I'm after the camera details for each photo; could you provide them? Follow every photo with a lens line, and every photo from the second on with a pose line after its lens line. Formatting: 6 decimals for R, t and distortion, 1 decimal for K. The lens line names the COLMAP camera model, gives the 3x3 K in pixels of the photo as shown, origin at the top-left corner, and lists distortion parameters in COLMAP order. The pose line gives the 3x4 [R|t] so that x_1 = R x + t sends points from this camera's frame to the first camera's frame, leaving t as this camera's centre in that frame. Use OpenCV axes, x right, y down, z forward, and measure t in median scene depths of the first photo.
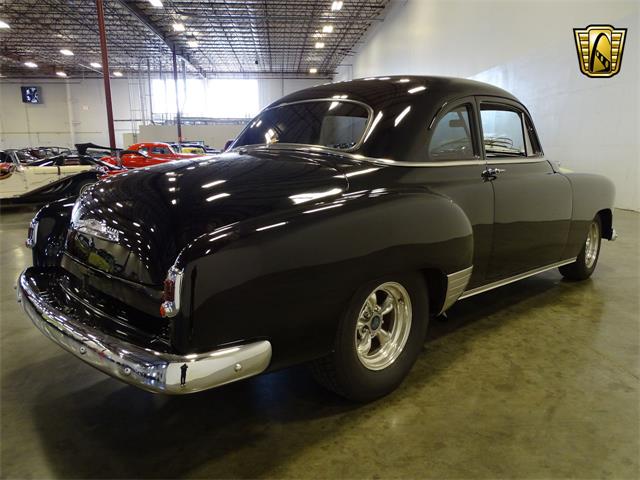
lens RADIAL K [[492.6, 0, 321.5], [0, 492.6, 243.0], [0, 0, 1]] dist [0.023100, -0.002035]
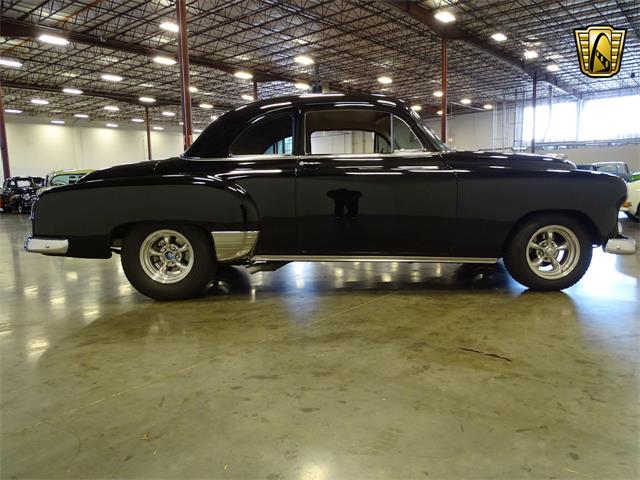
lens RADIAL K [[492.6, 0, 321.5], [0, 492.6, 243.0], [0, 0, 1]] dist [0.023100, -0.002035]
pose [[0.717904, 0.080602, -0.691460, 1.250075], [-0.120503, 0.992668, -0.009399, 0.058368], [0.685633, 0.090071, 0.722354, 0.123002]]
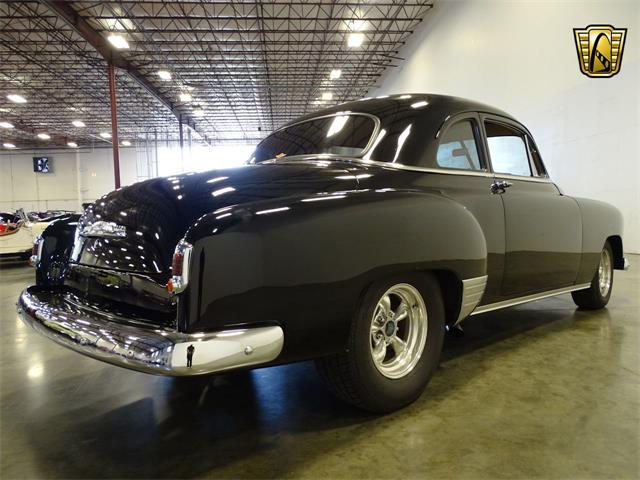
lens RADIAL K [[492.6, 0, 321.5], [0, 492.6, 243.0], [0, 0, 1]] dist [0.023100, -0.002035]
pose [[0.999813, -0.018646, -0.005128, -0.010764], [0.017836, 0.991605, -0.128064, 0.087505], [0.007473, 0.127949, 0.991753, 0.024202]]
